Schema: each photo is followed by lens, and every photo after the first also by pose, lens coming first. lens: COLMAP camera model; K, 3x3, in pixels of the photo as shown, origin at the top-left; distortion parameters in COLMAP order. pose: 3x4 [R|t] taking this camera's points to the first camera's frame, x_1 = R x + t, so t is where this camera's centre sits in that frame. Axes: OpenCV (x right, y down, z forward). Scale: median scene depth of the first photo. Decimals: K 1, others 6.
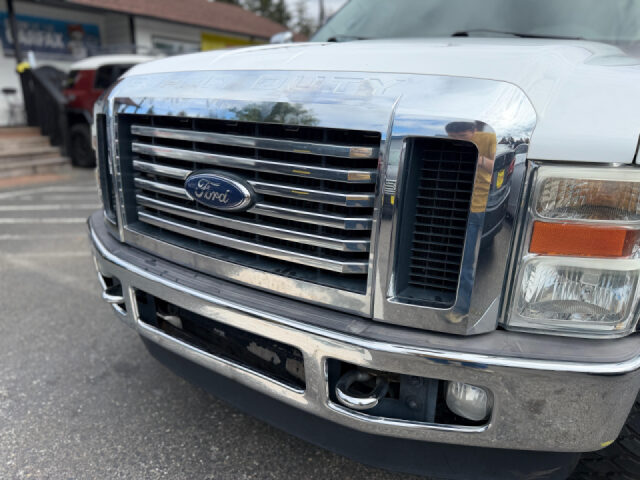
lens RADIAL K [[454.4, 0, 318.7], [0, 454.4, 240.4], [0, 0, 1]] dist [0.002980, -0.007750]
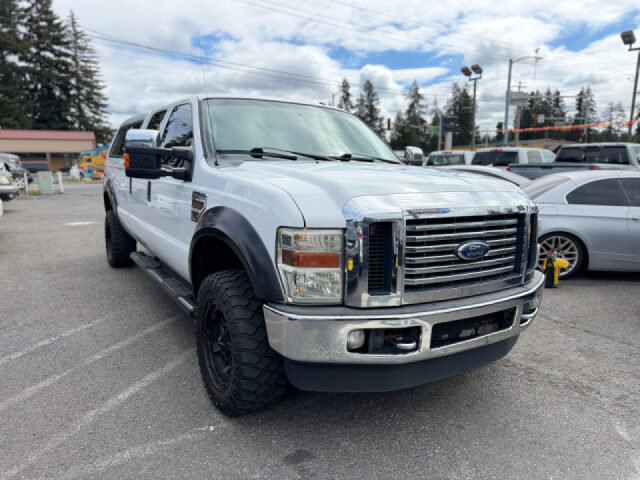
lens RADIAL K [[456.8, 0, 316.4], [0, 456.8, 241.0], [0, 0, 1]] dist [0.002239, -0.003340]
pose [[0.424379, -0.156364, 0.891882, -1.768595], [0.264348, 0.963463, 0.043130, -0.319746], [-0.866039, 0.217463, 0.450208, 0.524231]]
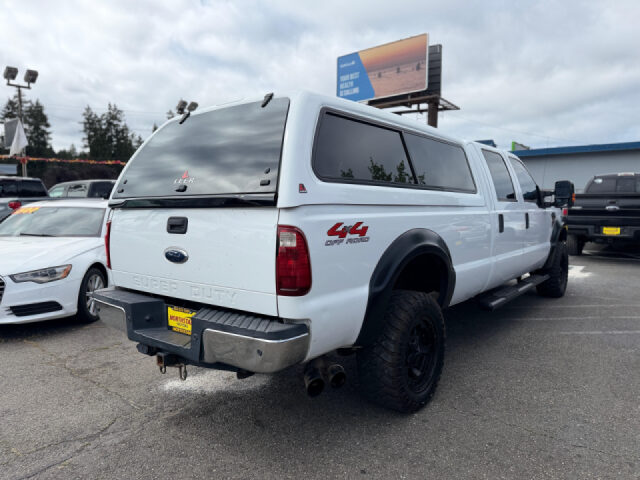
lens RADIAL K [[456.8, 0, 316.4], [0, 456.8, 241.0], [0, 0, 1]] dist [0.002239, -0.003340]
pose [[-0.995799, -0.013554, 0.090558, 1.528849], [0.021372, 0.927263, 0.373799, -1.929098], [-0.089037, 0.374165, -0.923078, 5.904106]]
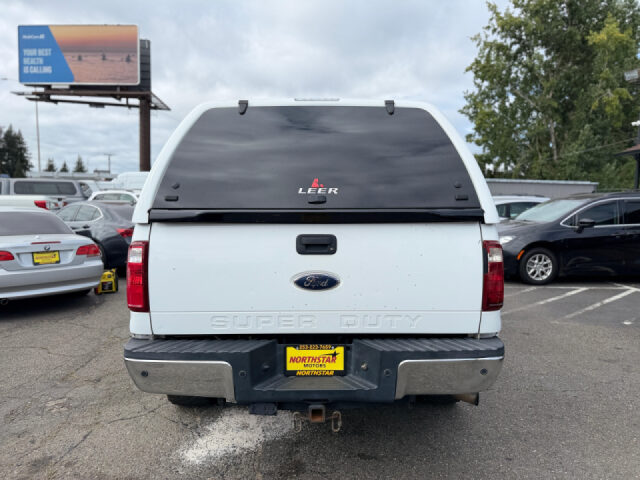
lens RADIAL K [[456.8, 0, 316.4], [0, 456.8, 241.0], [0, 0, 1]] dist [0.002239, -0.003340]
pose [[-0.829289, 0.022972, -0.558347, 3.106195], [-0.185709, 0.931039, 0.314131, -1.792211], [0.527060, 0.364196, -0.767834, 5.374351]]
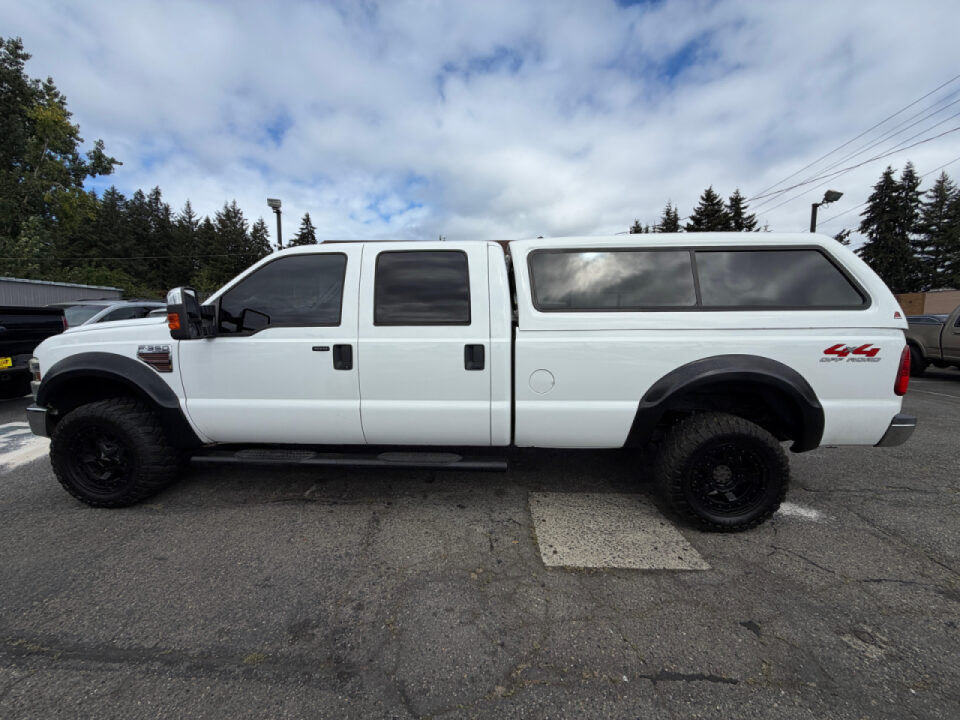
lens RADIAL K [[383.8, 0, 480.0], [0, 383.8, 360.0], [0, 0, 1]] dist [0.001731, 0.000072]
pose [[0.509002, 0.085487, -0.856510, 3.262407], [-0.253159, 0.965914, -0.054040, -0.550506], [0.822695, 0.244340, 0.513294, 1.441389]]
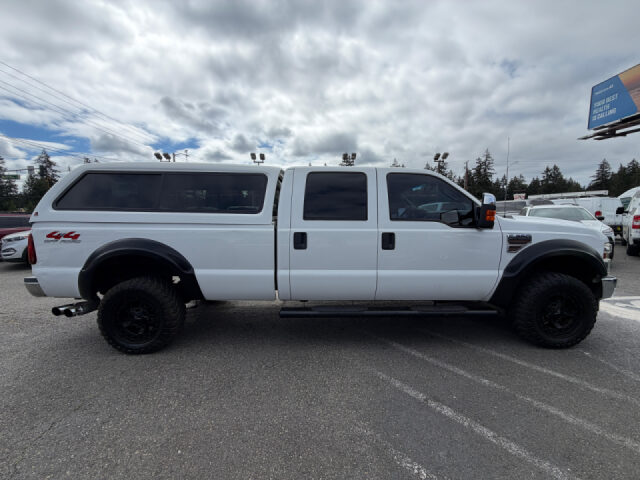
lens RADIAL K [[254.8, 0, 314.6], [0, 254.8, 241.1], [0, 0, 1]] dist [-0.000794, -0.000415]
pose [[-0.562316, -0.091331, 0.821864, -0.898321], [0.238591, 0.933694, 0.267001, -1.351144], [-0.791755, 0.346228, -0.503240, 3.831679]]
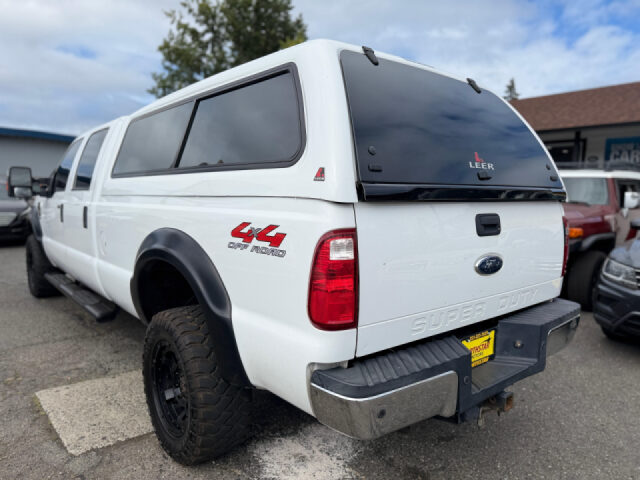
lens RADIAL K [[456.2, 0, 320.2], [0, 456.2, 246.2], [0, 0, 1]] dist [-0.003394, -0.000318]
pose [[-0.285770, 0.088464, -0.954206, 3.739072], [-0.308352, 0.934286, 0.178964, -1.335035], [0.907334, 0.345374, -0.239713, 4.107410]]
